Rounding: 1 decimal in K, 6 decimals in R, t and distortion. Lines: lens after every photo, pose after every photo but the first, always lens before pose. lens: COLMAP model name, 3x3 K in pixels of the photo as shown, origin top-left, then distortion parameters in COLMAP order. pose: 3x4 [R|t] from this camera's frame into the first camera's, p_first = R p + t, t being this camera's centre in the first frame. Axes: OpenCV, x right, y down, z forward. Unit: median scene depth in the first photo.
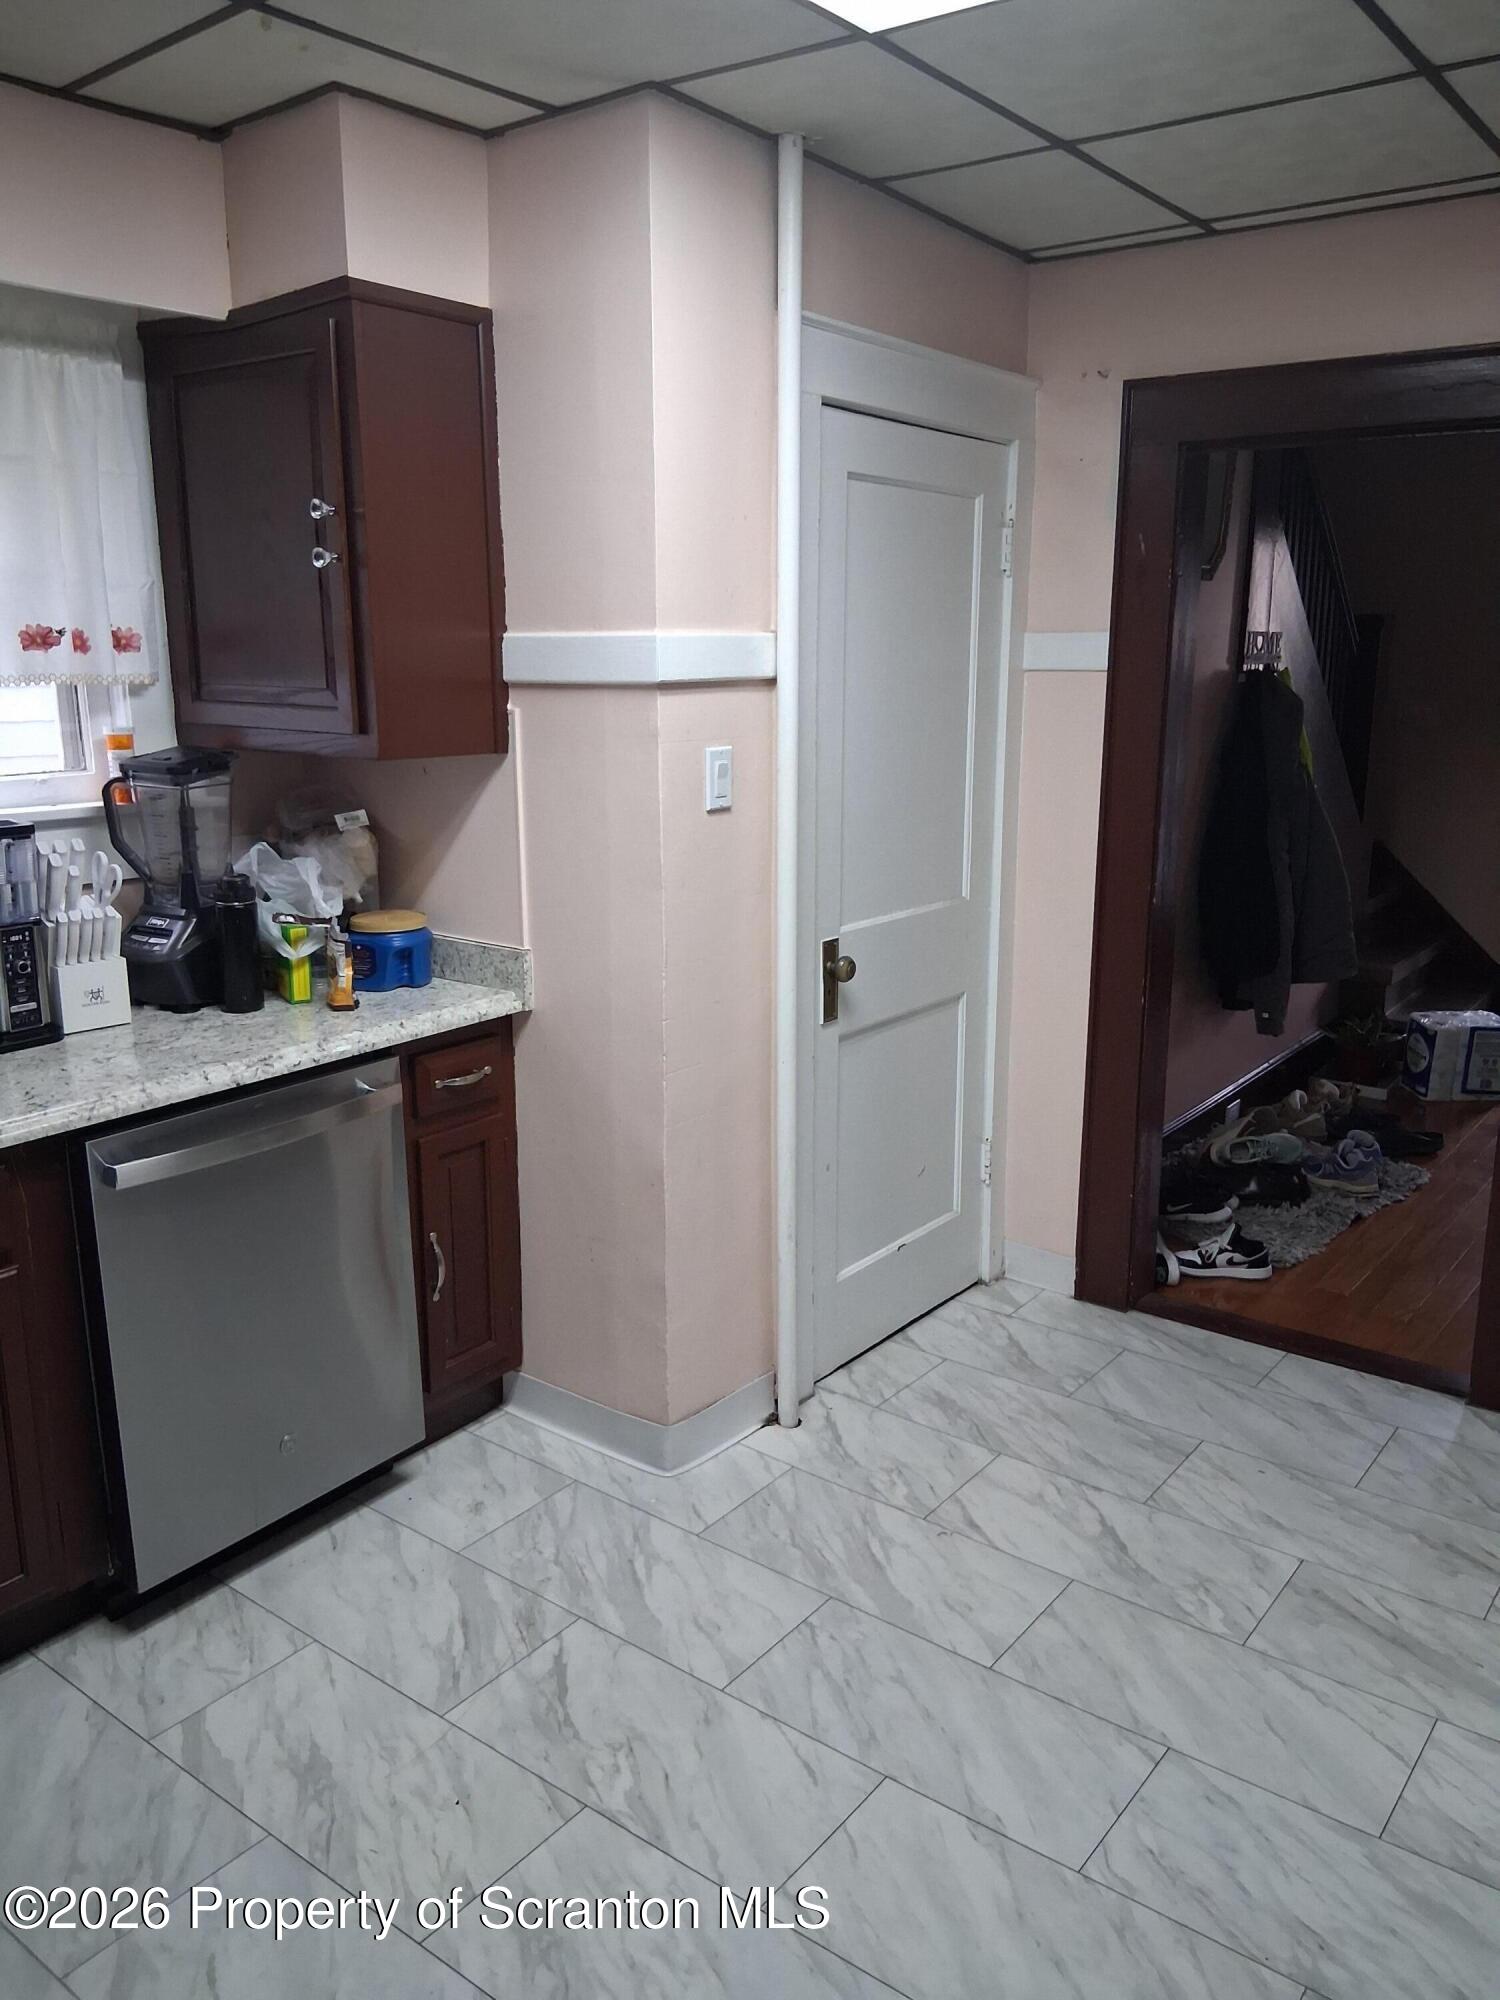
lens RADIAL K [[1532.3, 0, 750.0], [0, 1532.3, 1000.0], [0, 0, 1]] dist [0.082176, -0.138852]
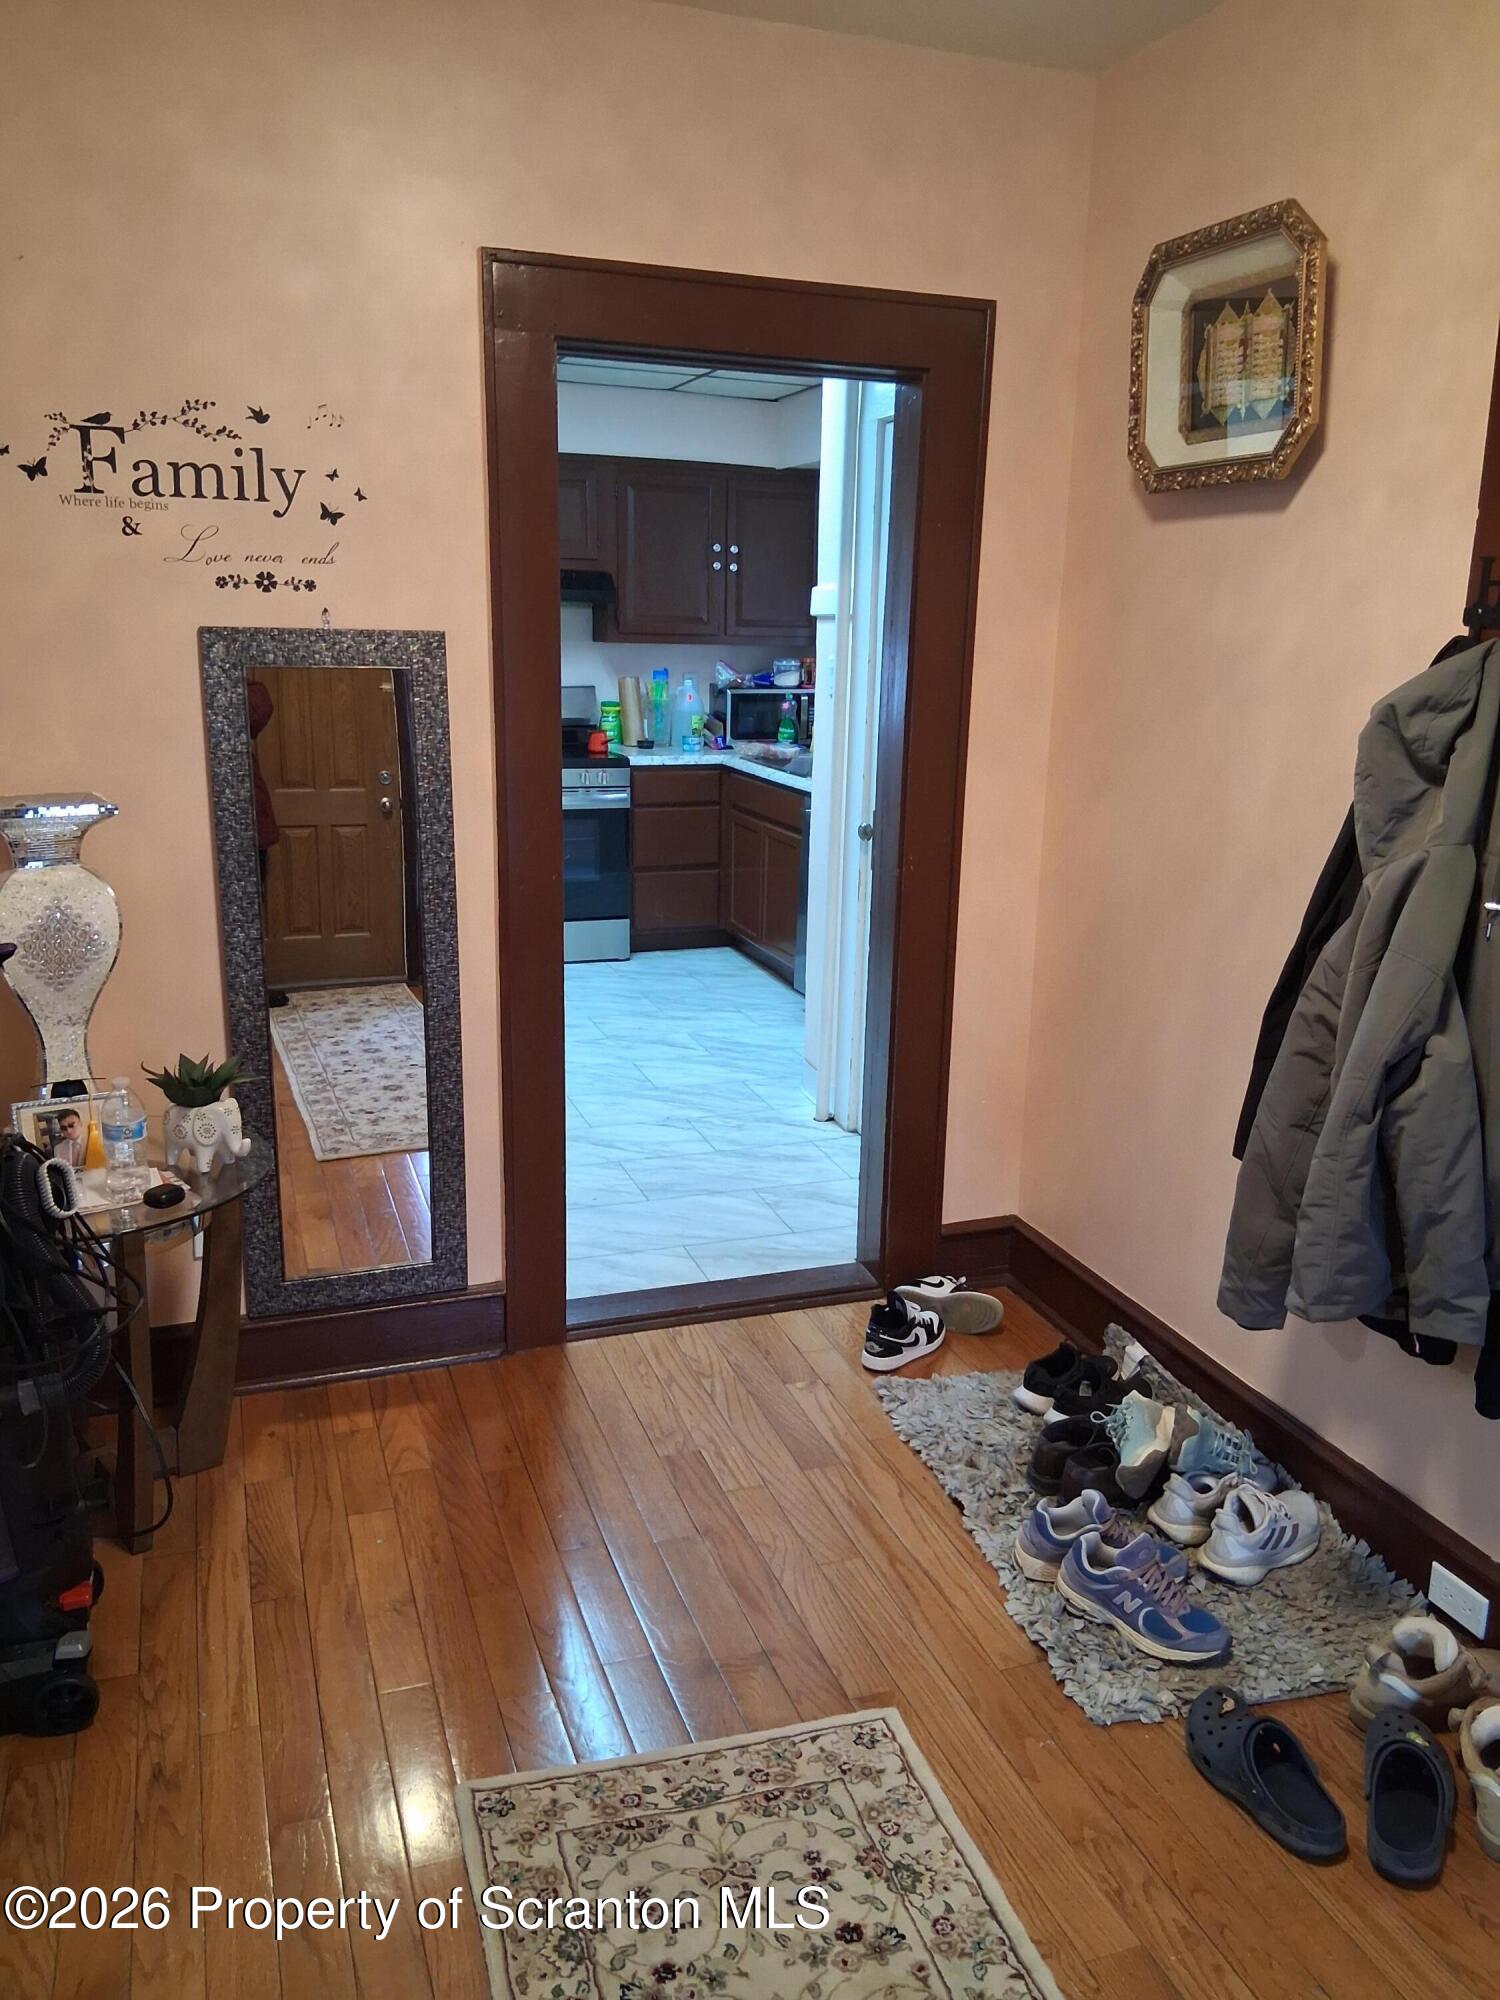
lens RADIAL K [[1532.3, 0, 750.0], [0, 1532.3, 1000.0], [0, 0, 1]] dist [0.082176, -0.138852]
pose [[-0.542177, 0.190558, -0.818372, 1.585371], [-0.218762, 0.908347, 0.356440, -0.437398], [0.811287, 0.372283, -0.450798, 1.974957]]
